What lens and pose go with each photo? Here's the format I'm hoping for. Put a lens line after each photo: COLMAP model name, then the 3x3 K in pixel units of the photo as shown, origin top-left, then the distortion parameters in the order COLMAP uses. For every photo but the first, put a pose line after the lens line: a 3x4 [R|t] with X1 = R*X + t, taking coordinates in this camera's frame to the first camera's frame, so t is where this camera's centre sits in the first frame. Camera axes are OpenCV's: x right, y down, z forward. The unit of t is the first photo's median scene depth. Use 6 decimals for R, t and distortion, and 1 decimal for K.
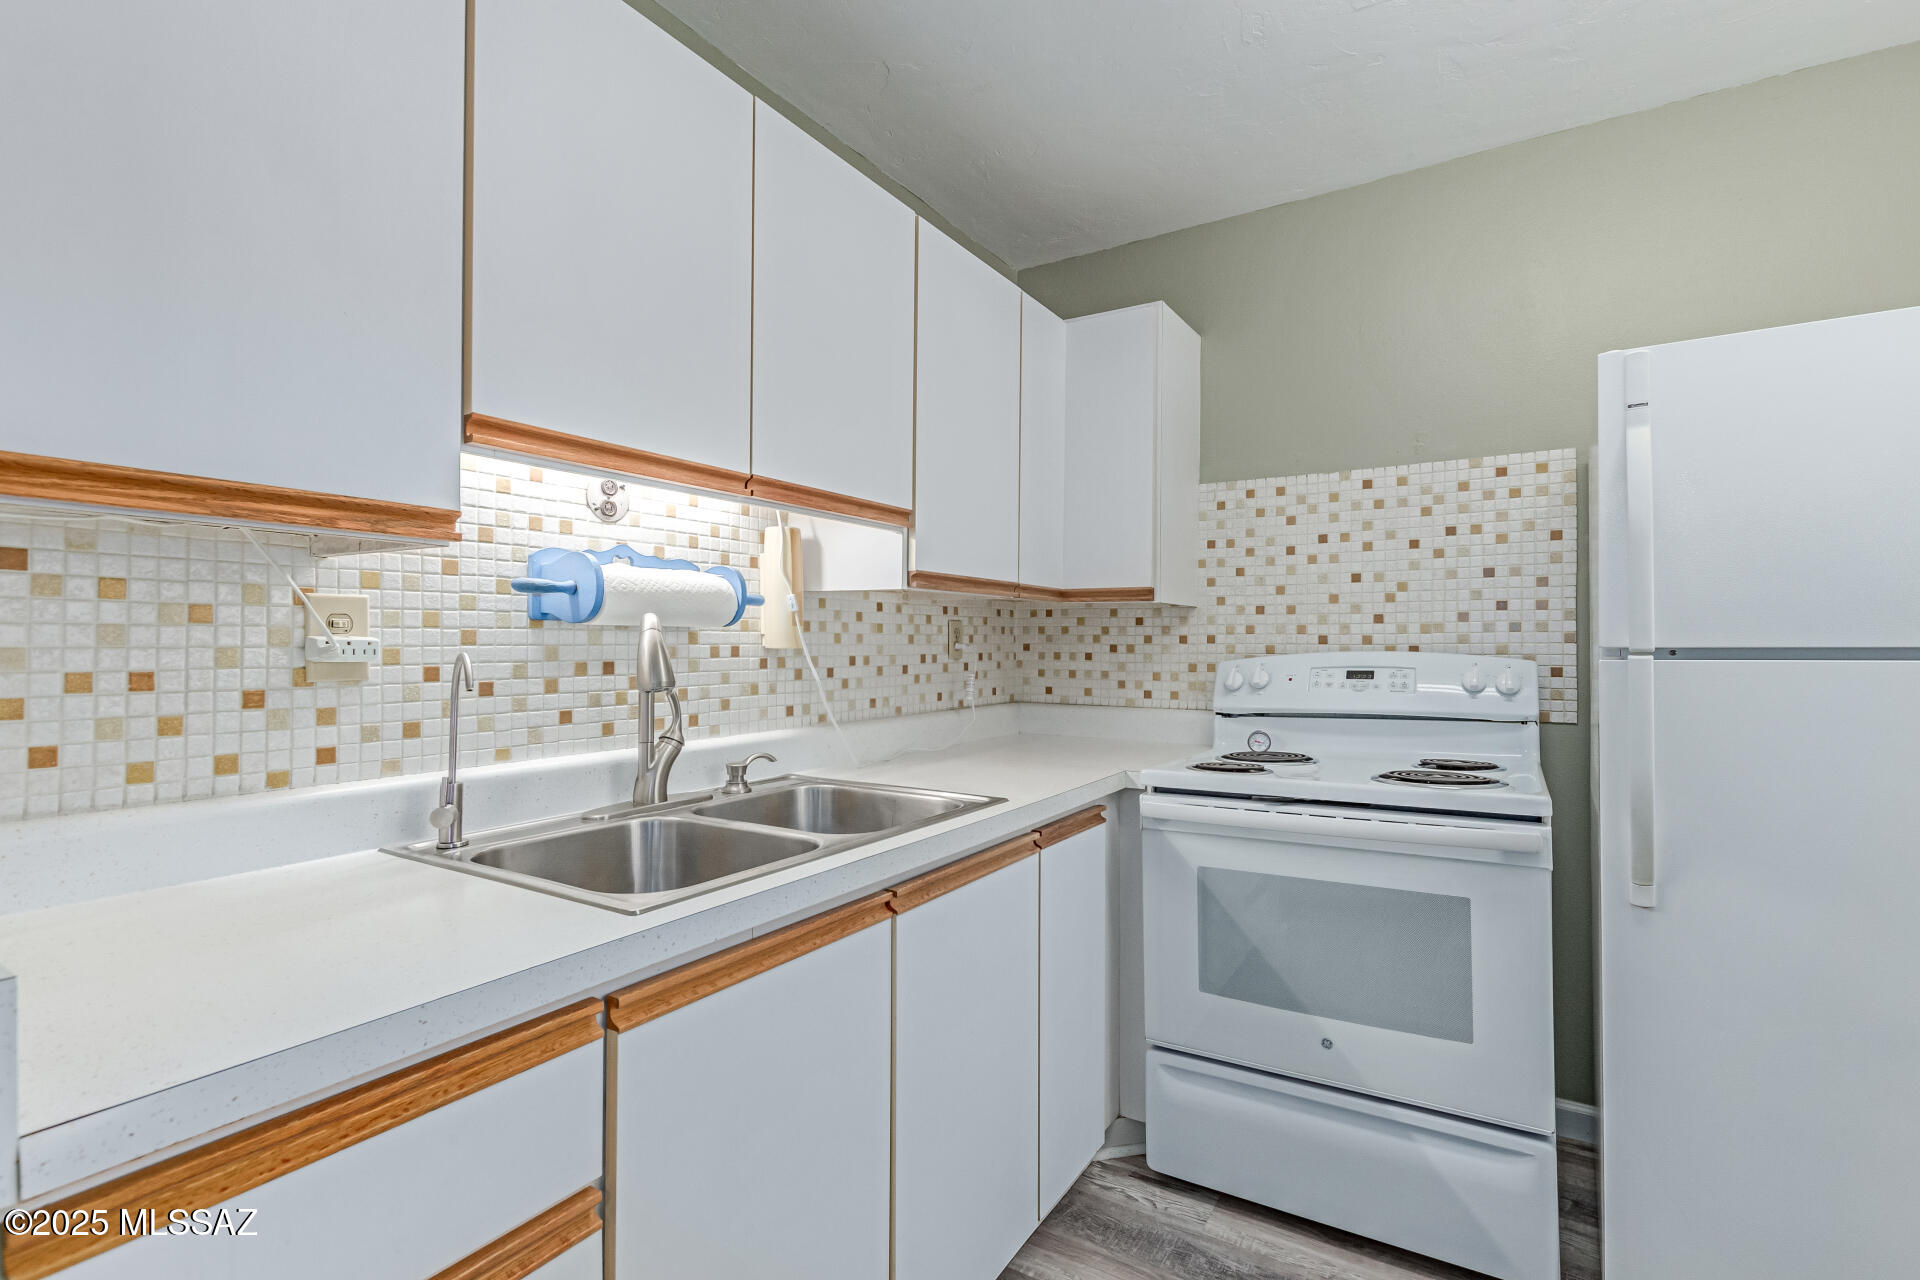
lens RADIAL K [[878.5, 0, 971.0], [0, 878.5, 642.4], [0, 0, 1]] dist [0.017620, -0.009246]
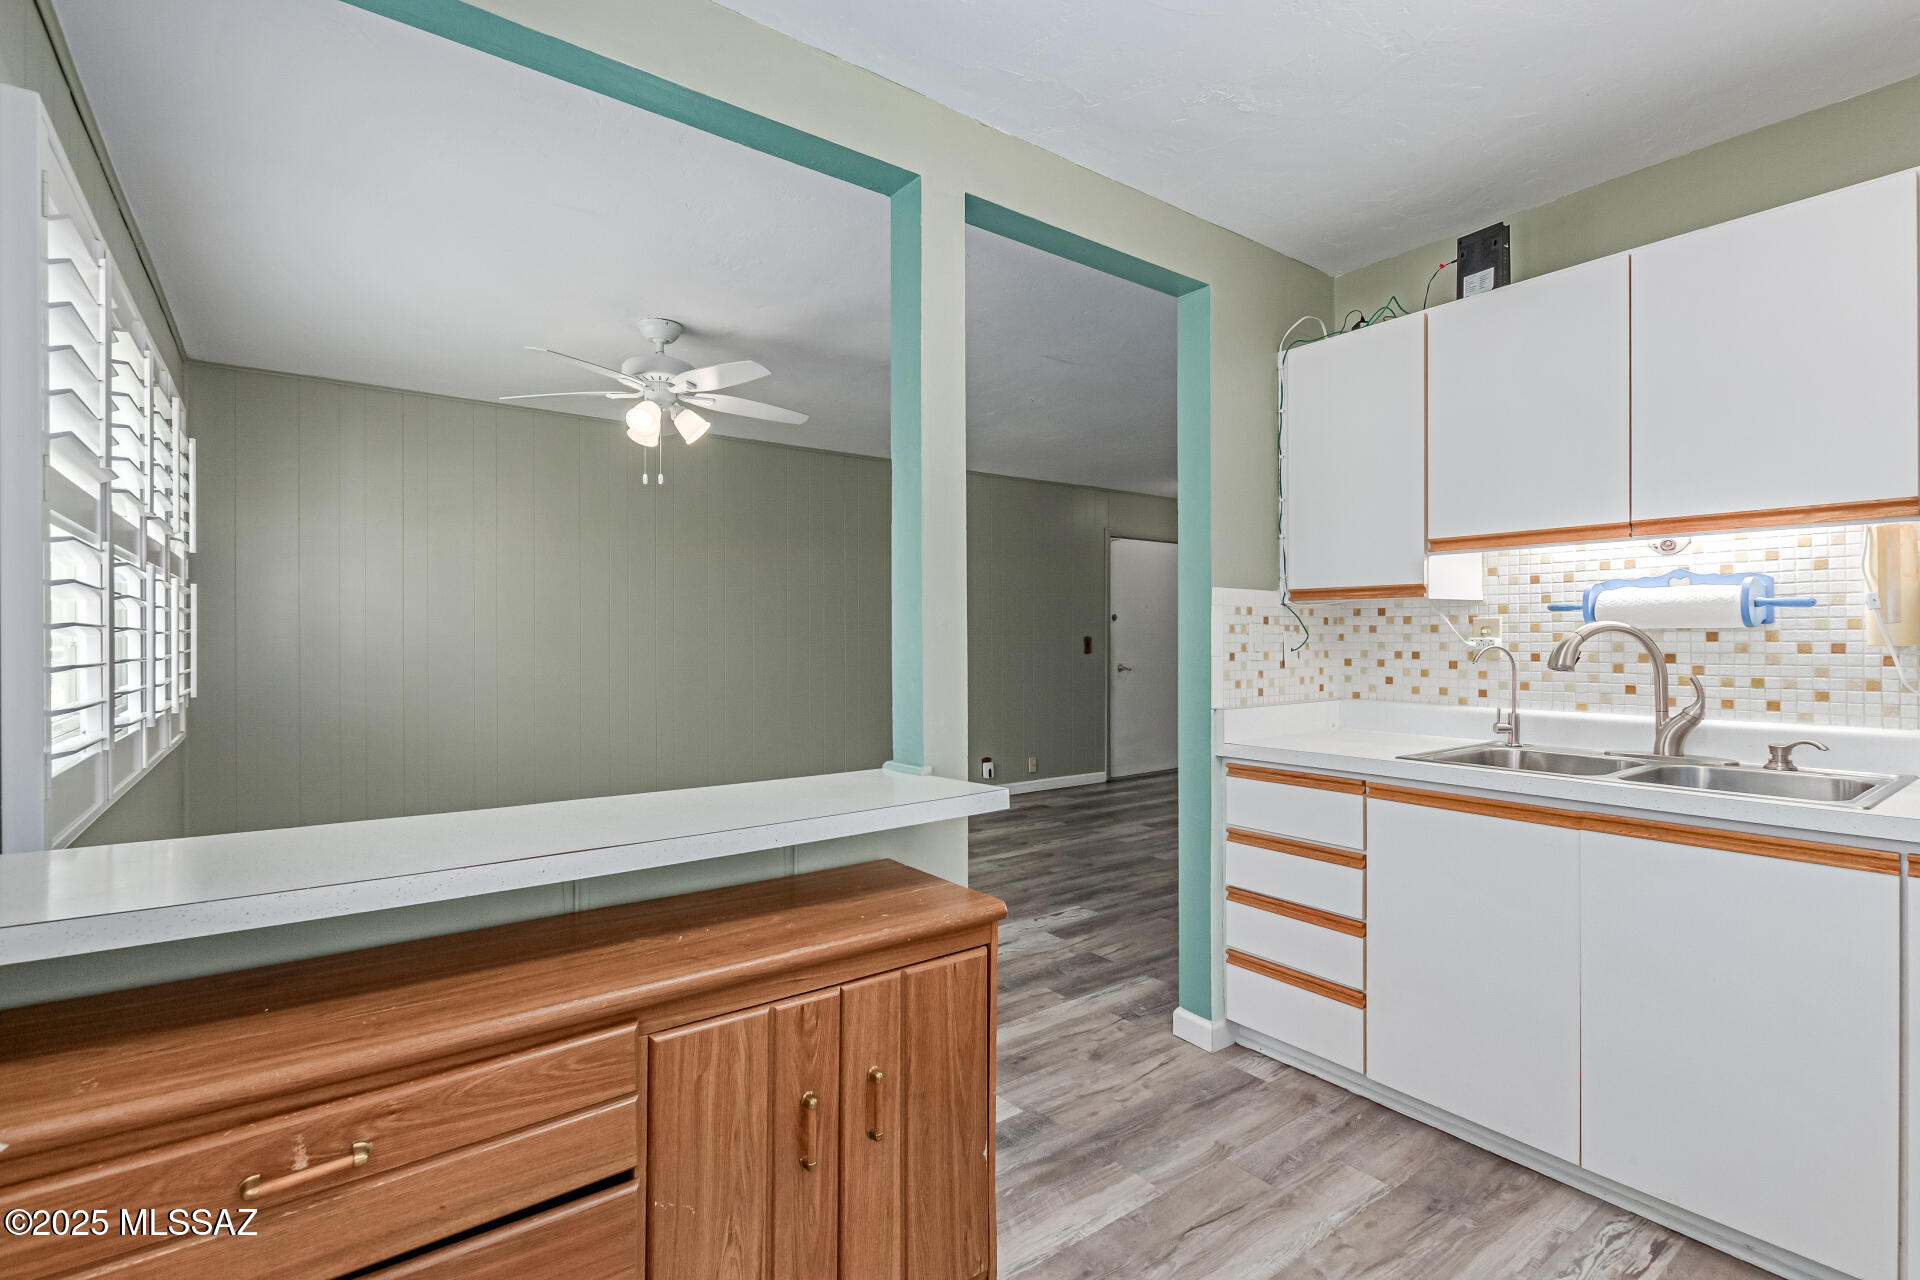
lens RADIAL K [[878.5, 0, 971.0], [0, 878.5, 642.4], [0, 0, 1]] dist [0.017620, -0.009246]
pose [[-0.355826, 0.002288, -0.934549, 1.044357], [0.001911, 0.999997, 0.001721, -0.000640], [0.934550, -0.001174, -0.355829, 0.368947]]
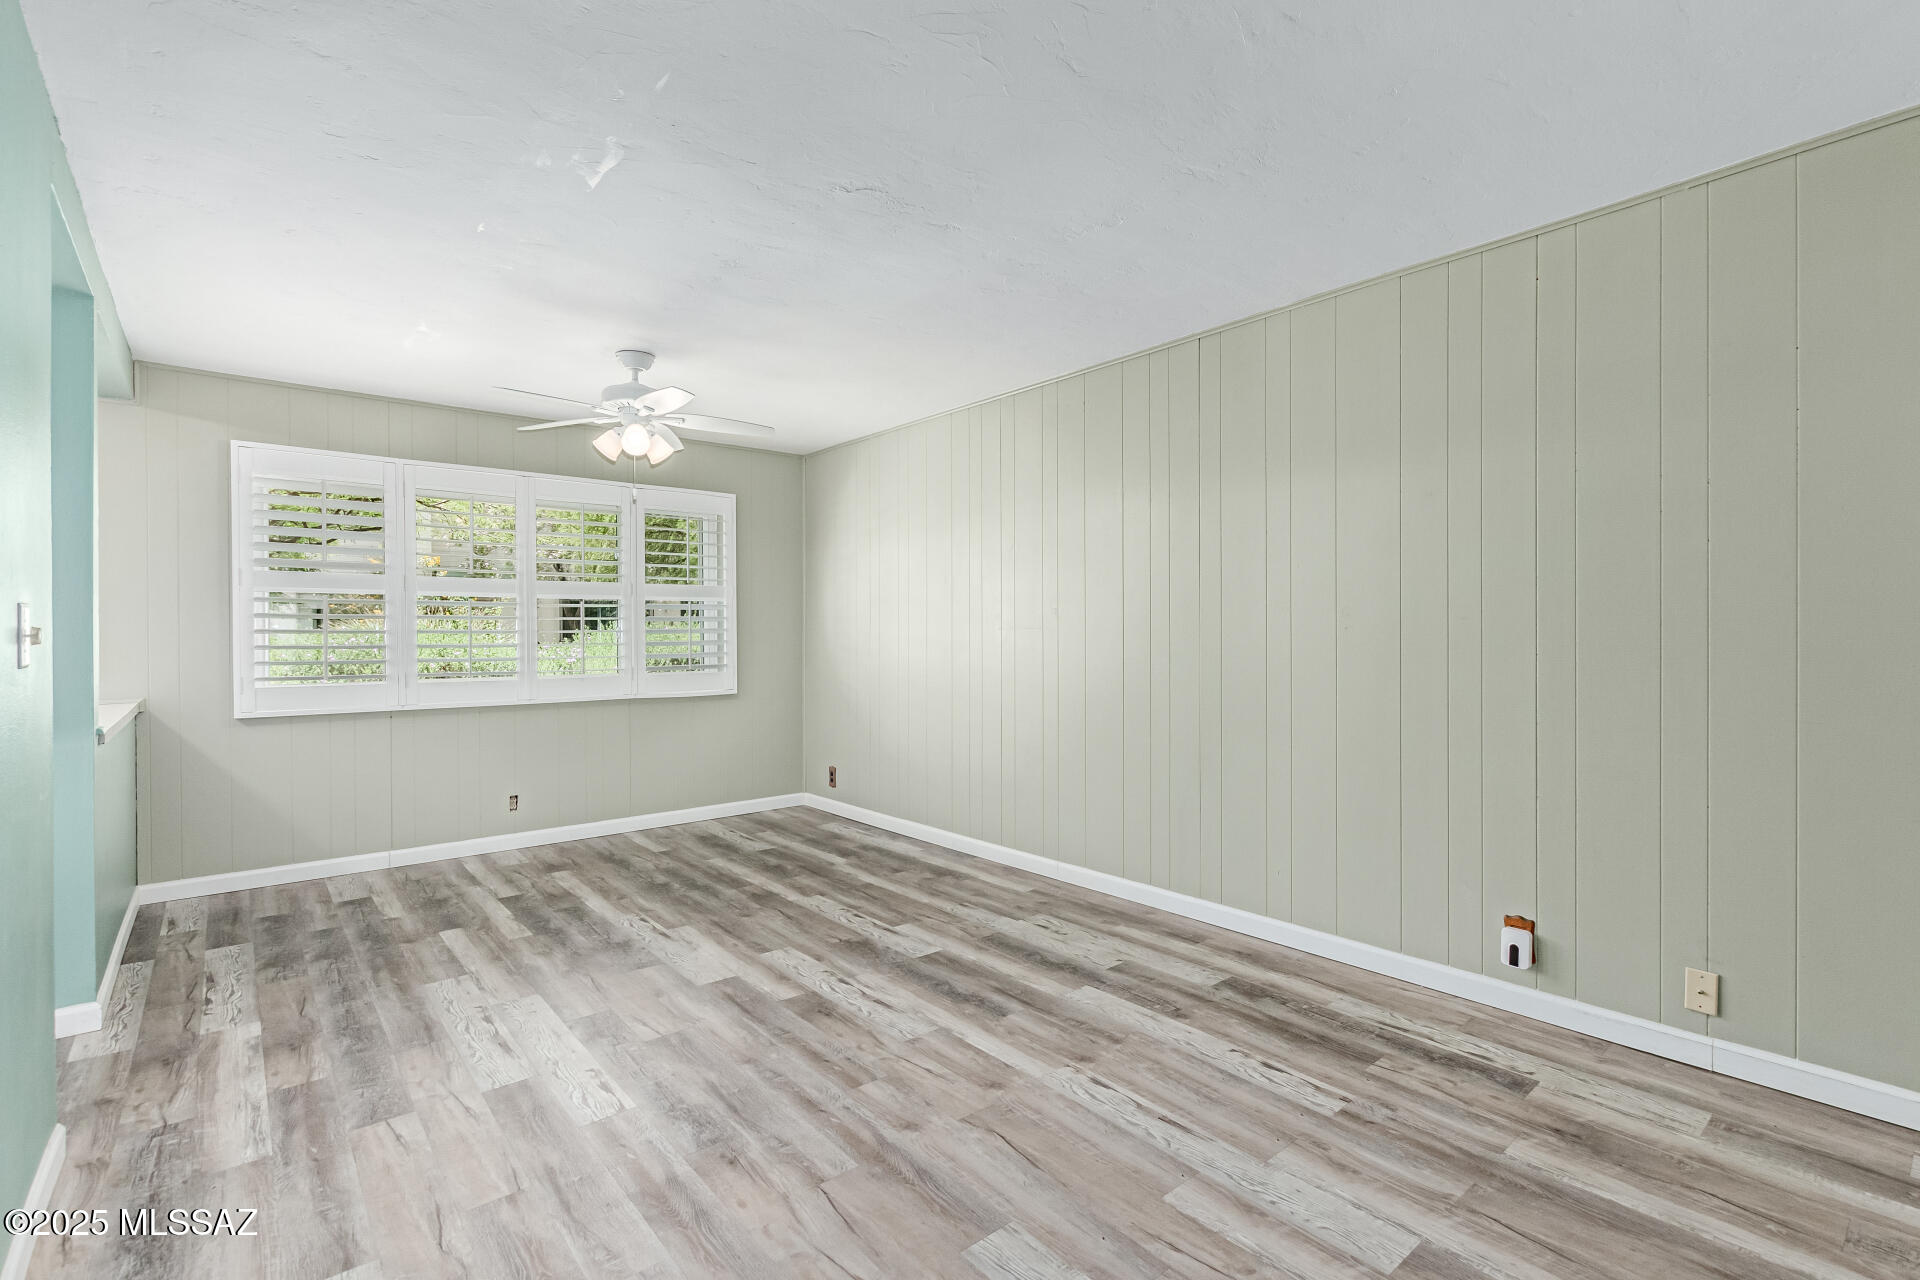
lens RADIAL K [[878.5, 0, 971.0], [0, 878.5, 642.4], [0, 0, 1]] dist [0.017620, -0.009246]
pose [[-0.950834, -0.001112, 0.309700, -1.641233], [0.001621, 0.999962, 0.008566, -0.006978], [-0.309698, 0.008647, -0.950796, 0.825578]]
